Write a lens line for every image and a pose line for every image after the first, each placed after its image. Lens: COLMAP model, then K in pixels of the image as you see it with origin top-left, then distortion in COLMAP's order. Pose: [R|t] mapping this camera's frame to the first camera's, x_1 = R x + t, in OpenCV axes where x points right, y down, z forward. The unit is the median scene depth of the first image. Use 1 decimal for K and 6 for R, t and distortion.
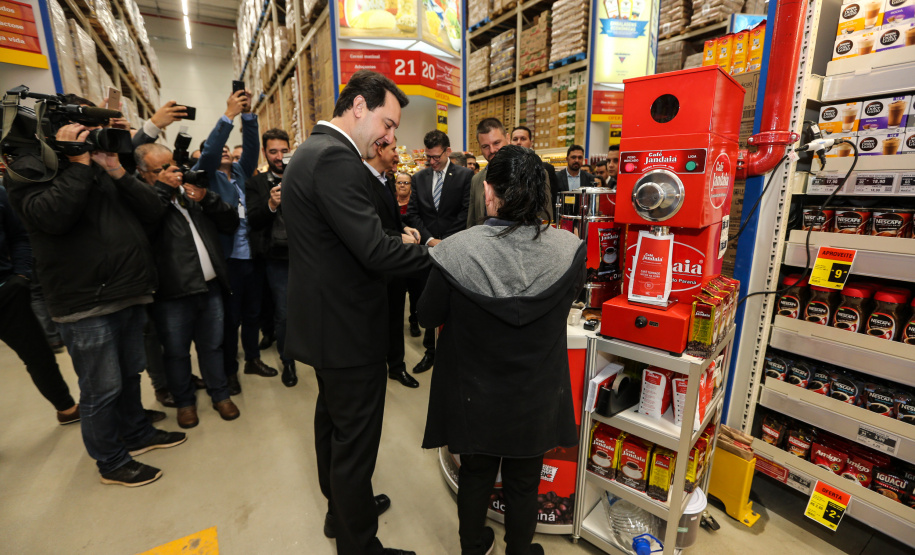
lens RADIAL K [[425.1, 0, 454.8], [0, 425.1, 278.4], [0, 0, 1]] dist [-0.039491, 0.014137]
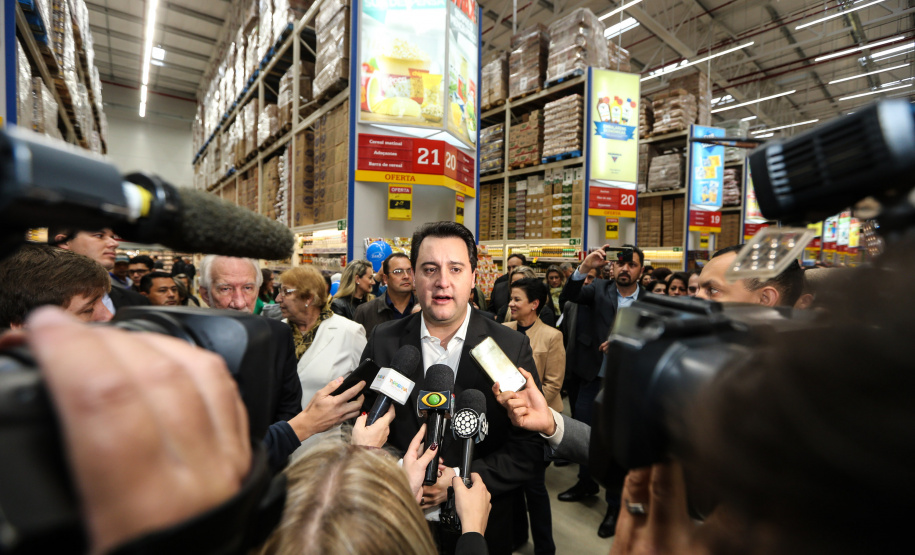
lens RADIAL K [[425.1, 0, 460.3], [0, 425.1, 275.1], [0, 0, 1]] dist [-0.039491, 0.014137]
pose [[0.989312, 0.020525, 0.144364, -0.114968], [0.005966, 0.983518, -0.180714, -0.047948], [-0.145693, 0.179644, 0.972883, 0.081769]]
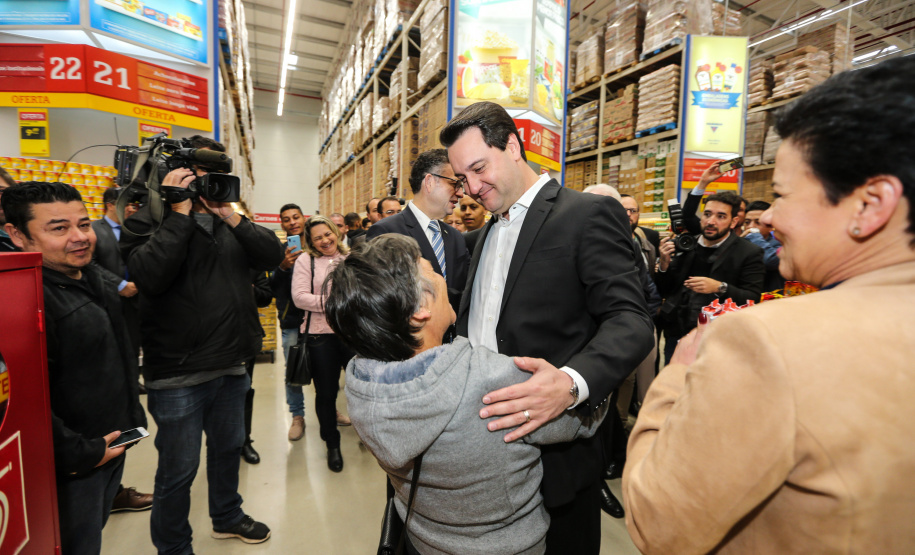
lens RADIAL K [[425.1, 0, 454.0], [0, 425.1, 278.0], [0, 0, 1]] dist [-0.039491, 0.014137]
pose [[0.993577, 0.043284, -0.104554, -0.092498], [-0.057132, 0.989425, -0.133322, 0.000254], [0.097678, 0.138439, 0.985542, -0.000357]]
